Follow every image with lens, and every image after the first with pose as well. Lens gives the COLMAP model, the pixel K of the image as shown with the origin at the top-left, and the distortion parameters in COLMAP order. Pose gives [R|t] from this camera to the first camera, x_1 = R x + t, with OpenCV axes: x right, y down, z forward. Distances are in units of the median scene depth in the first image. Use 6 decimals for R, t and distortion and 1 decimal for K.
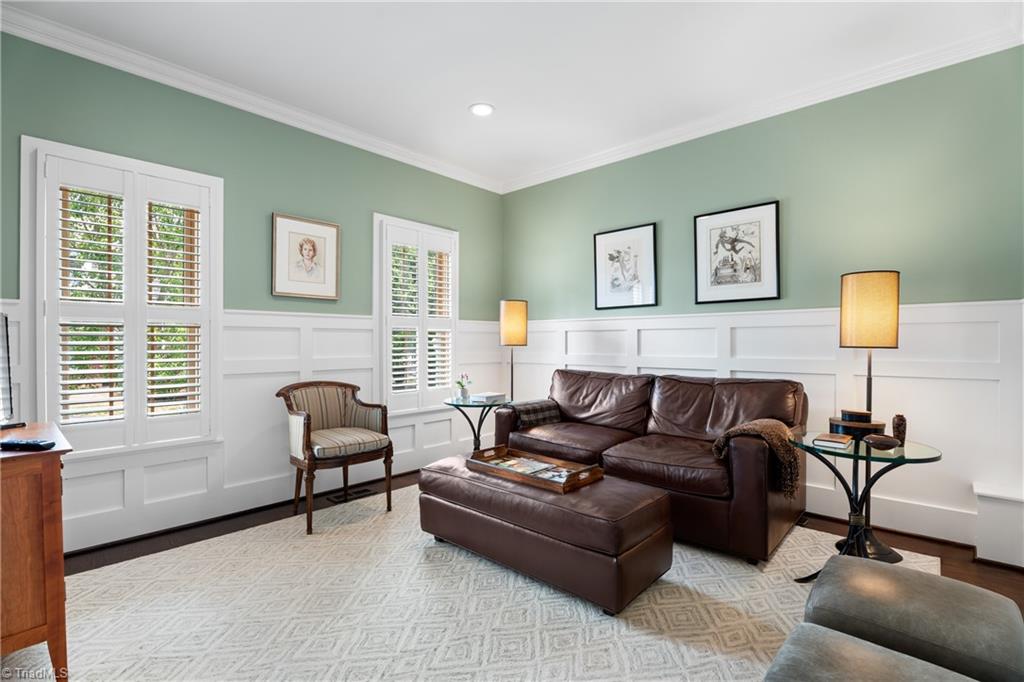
lens RADIAL K [[479.9, 0, 512.9], [0, 479.9, 337.2], [0, 0, 1]] dist [0.001499, 0.000267]
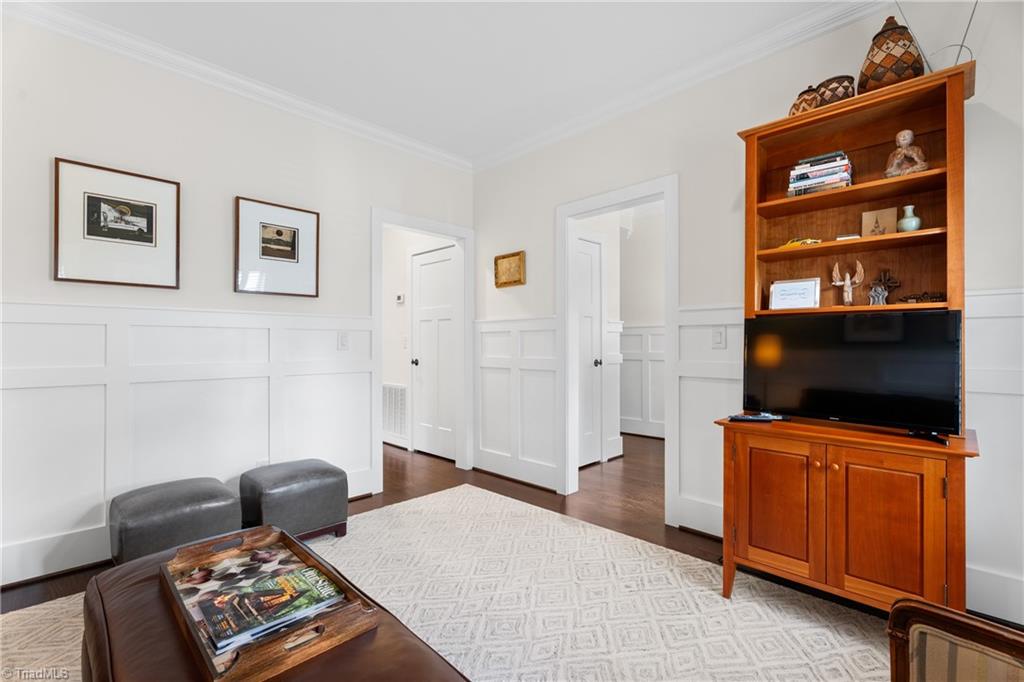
lens RADIAL K [[454.0, 0, 510.0], [0, 454.0, 340.0], [0, 0, 1]] dist [0.001069, -0.000188]
pose [[-0.998900, 0.002034, 0.046845, -0.341687], [0.001123, 0.999810, -0.019463, 0.022183], [-0.046876, -0.019389, -0.998713, 2.021022]]
